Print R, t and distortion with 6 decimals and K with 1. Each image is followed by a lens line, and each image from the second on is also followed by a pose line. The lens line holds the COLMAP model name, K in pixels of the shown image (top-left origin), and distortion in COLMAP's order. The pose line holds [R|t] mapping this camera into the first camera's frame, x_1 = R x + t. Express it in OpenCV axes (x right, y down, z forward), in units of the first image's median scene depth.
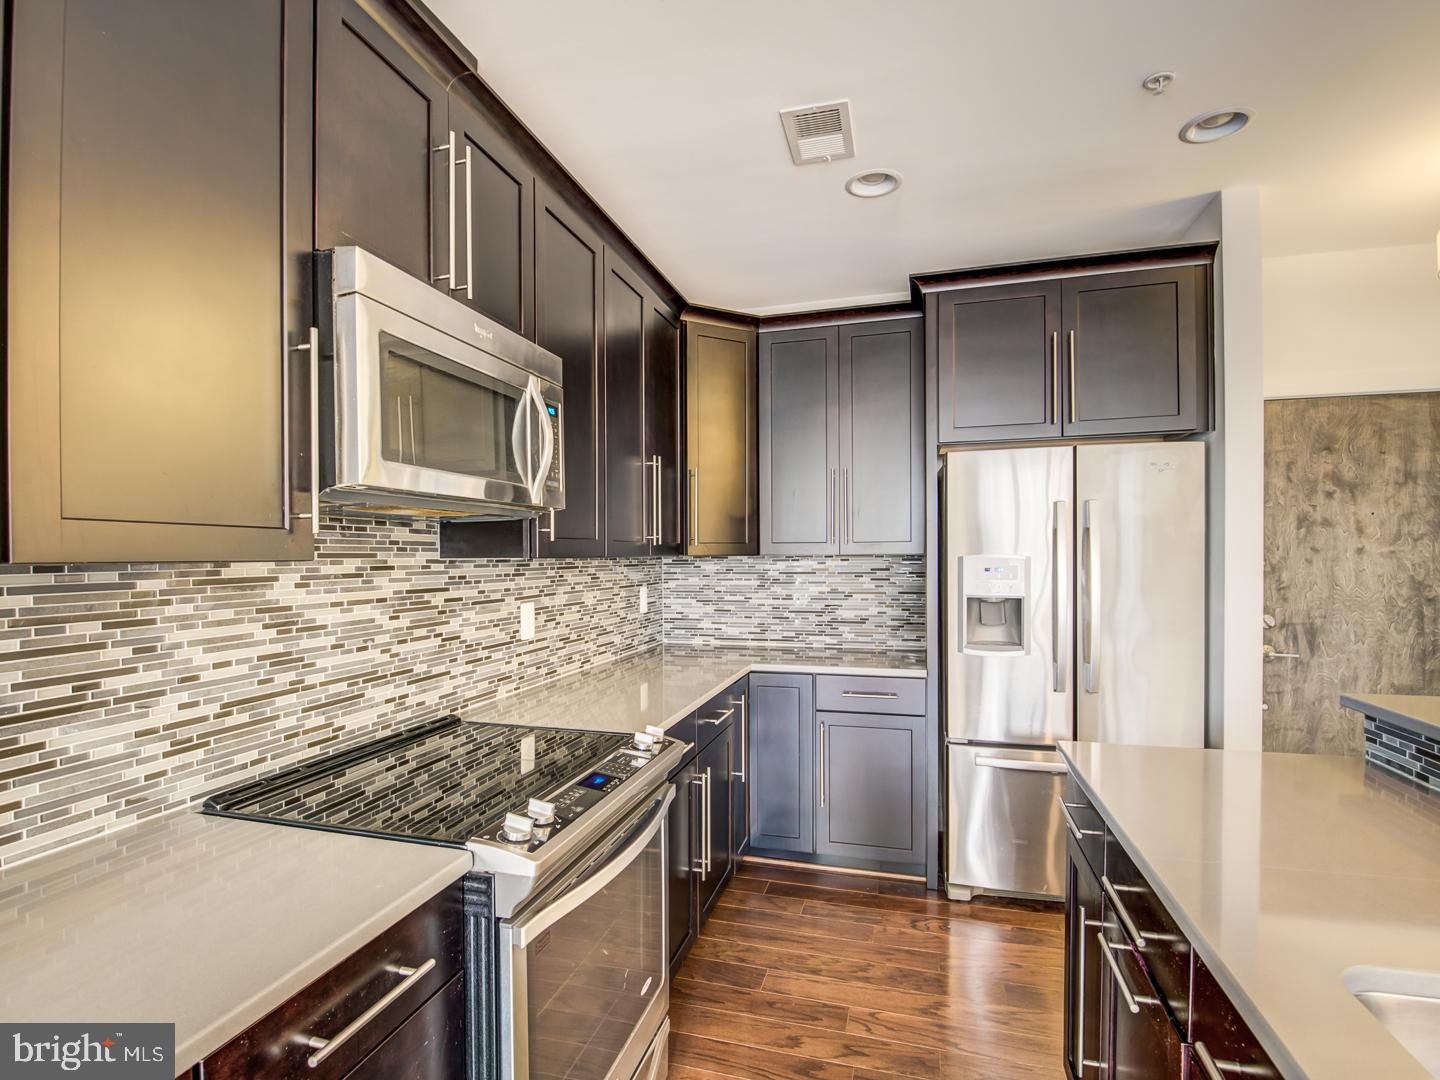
lens RADIAL K [[688.6, 0, 720.0], [0, 688.6, 540.0], [0, 0, 1]] dist [-0.000914, -0.000261]
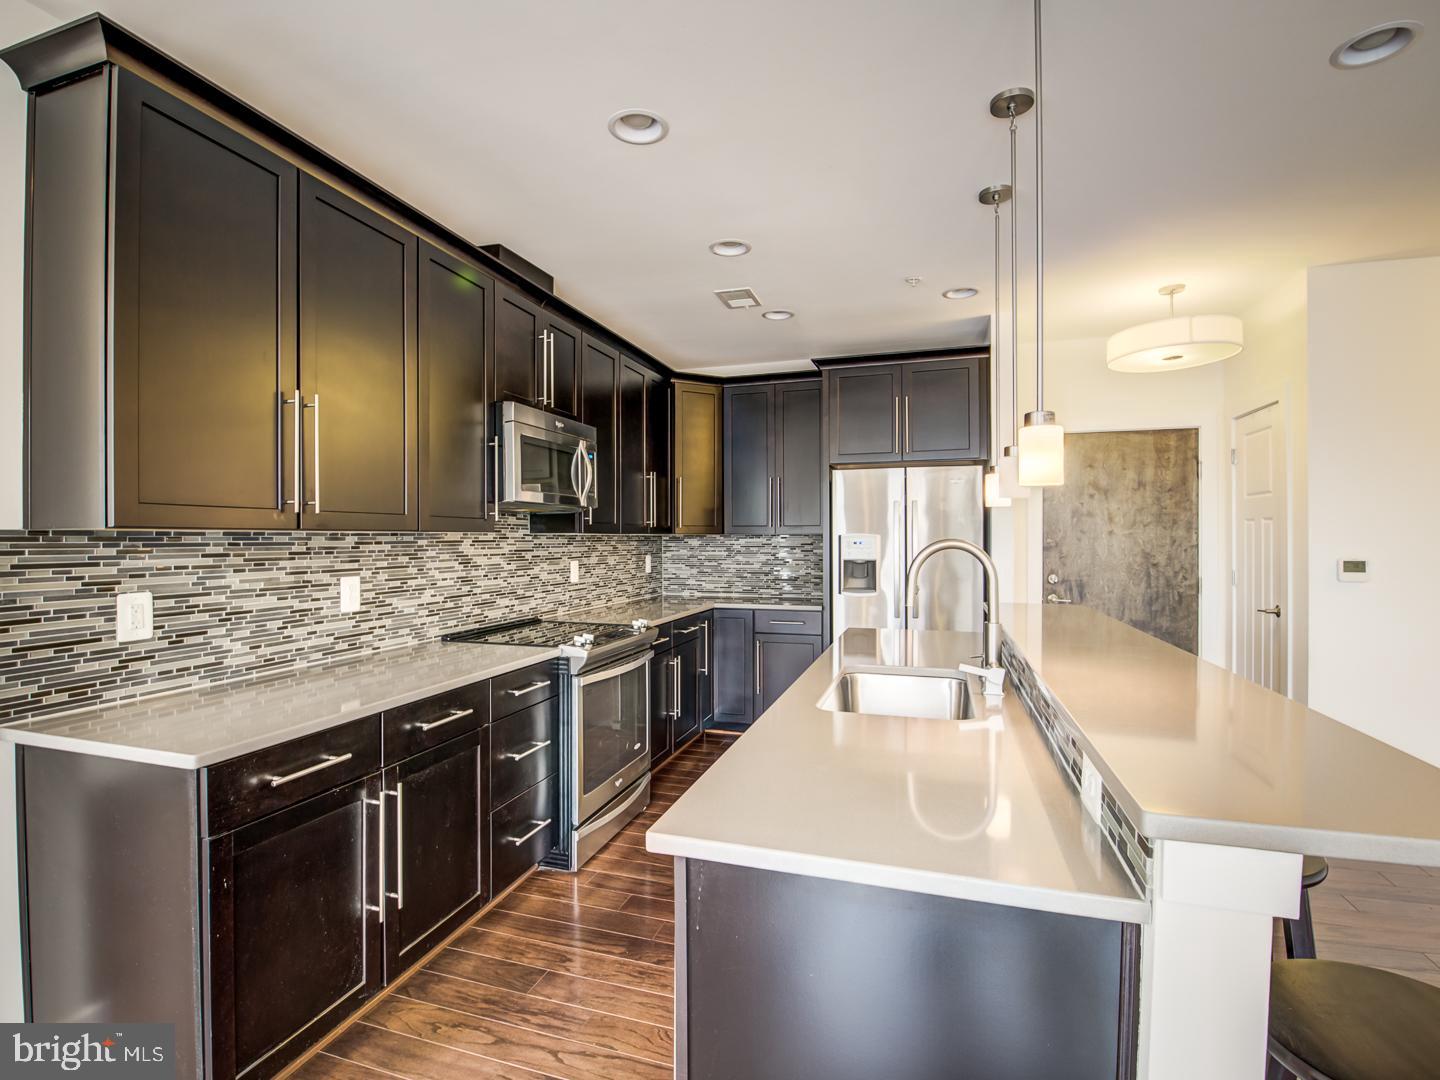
lens RADIAL K [[684.8, 0, 722.8], [0, 684.8, 527.8], [0, 0, 1]] dist [0.000409, 0.000007]
pose [[0.999418, 0.004322, -0.033851, 0.149413], [-0.004127, 0.999975, 0.005816, -0.000963], [0.033875, -0.005673, 0.999410, -0.709087]]
